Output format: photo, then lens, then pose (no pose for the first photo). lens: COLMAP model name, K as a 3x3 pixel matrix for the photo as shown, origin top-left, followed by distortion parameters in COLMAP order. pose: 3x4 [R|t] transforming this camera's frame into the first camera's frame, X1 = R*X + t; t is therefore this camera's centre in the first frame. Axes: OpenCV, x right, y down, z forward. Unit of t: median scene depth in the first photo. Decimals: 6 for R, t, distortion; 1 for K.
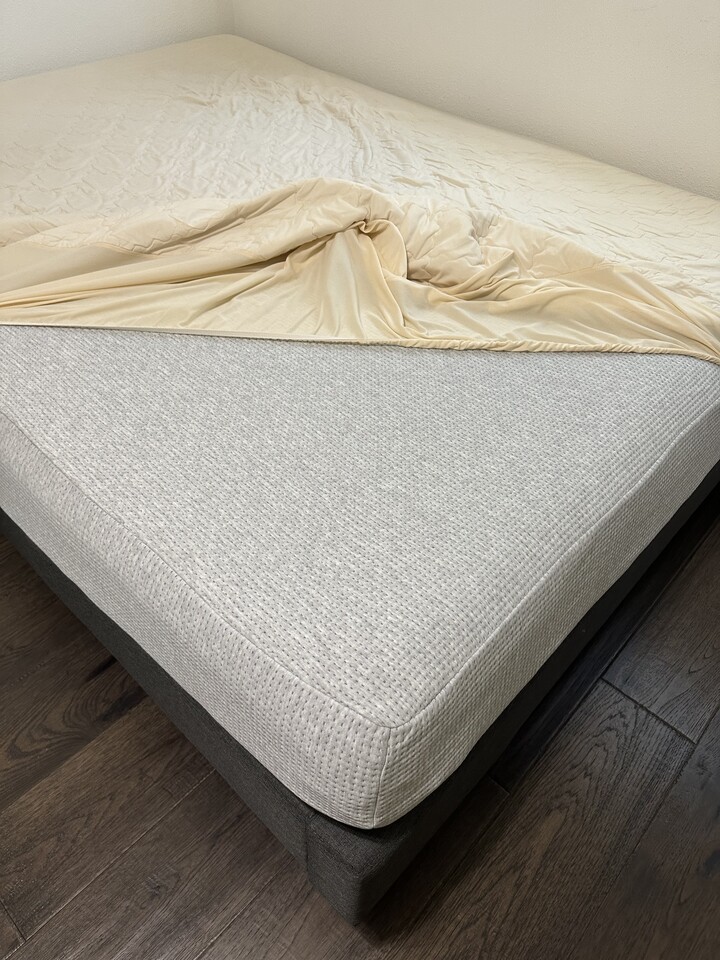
lens RADIAL K [[680.6, 0, 366.4], [0, 680.6, 487.6], [0, 0, 1]] dist [0.006116, -0.021785]
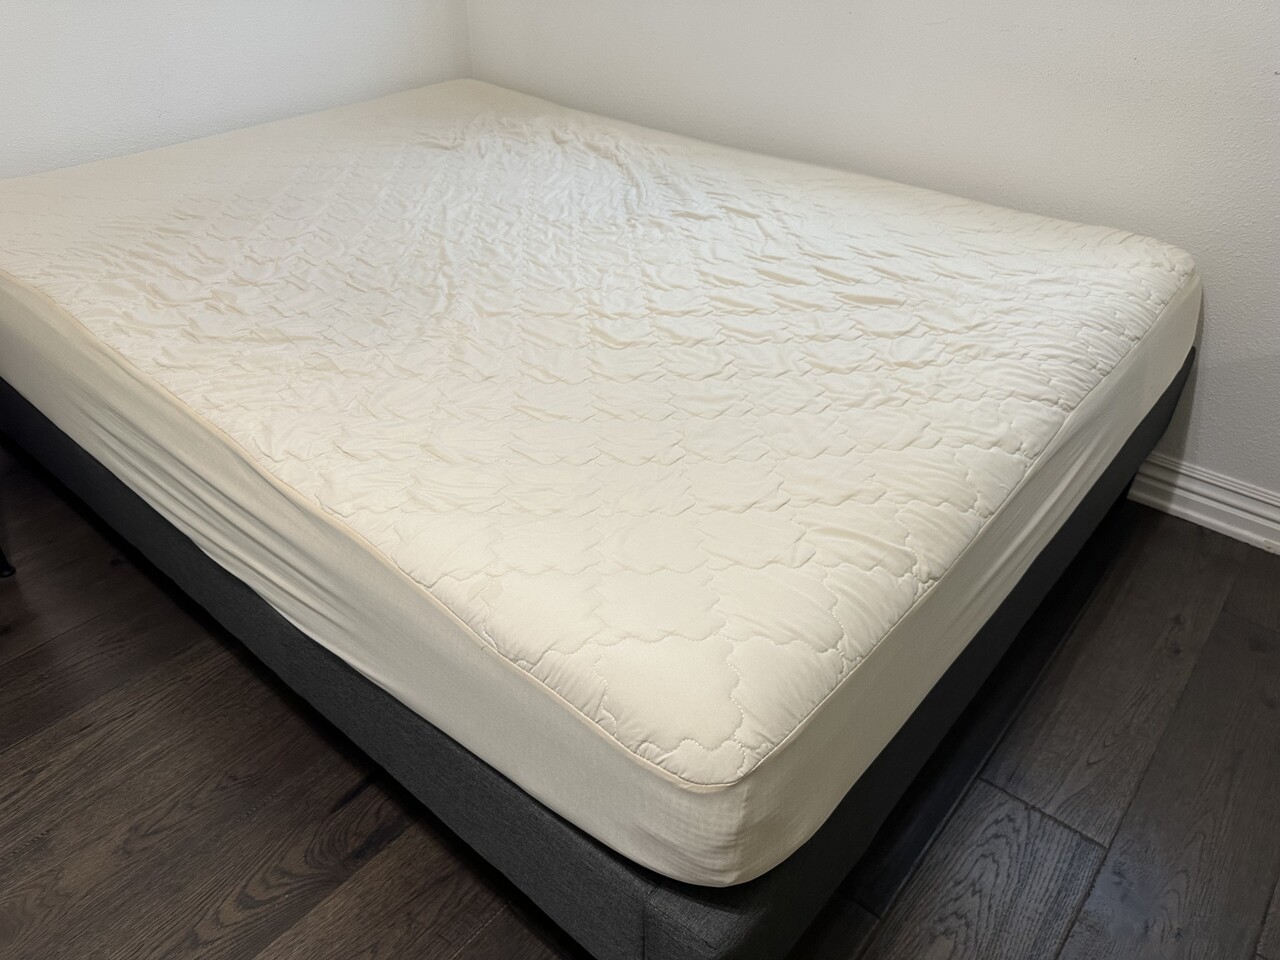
lens RADIAL K [[907.5, 0, 637.2], [0, 907.5, 477.0], [0, 0, 1]] dist [0.006116, -0.021785]
pose [[0.998610, -0.050868, 0.013782, -0.045429], [0.052518, 0.982298, -0.179810, 0.096126], [-0.004391, 0.180284, 0.983605, -0.093318]]
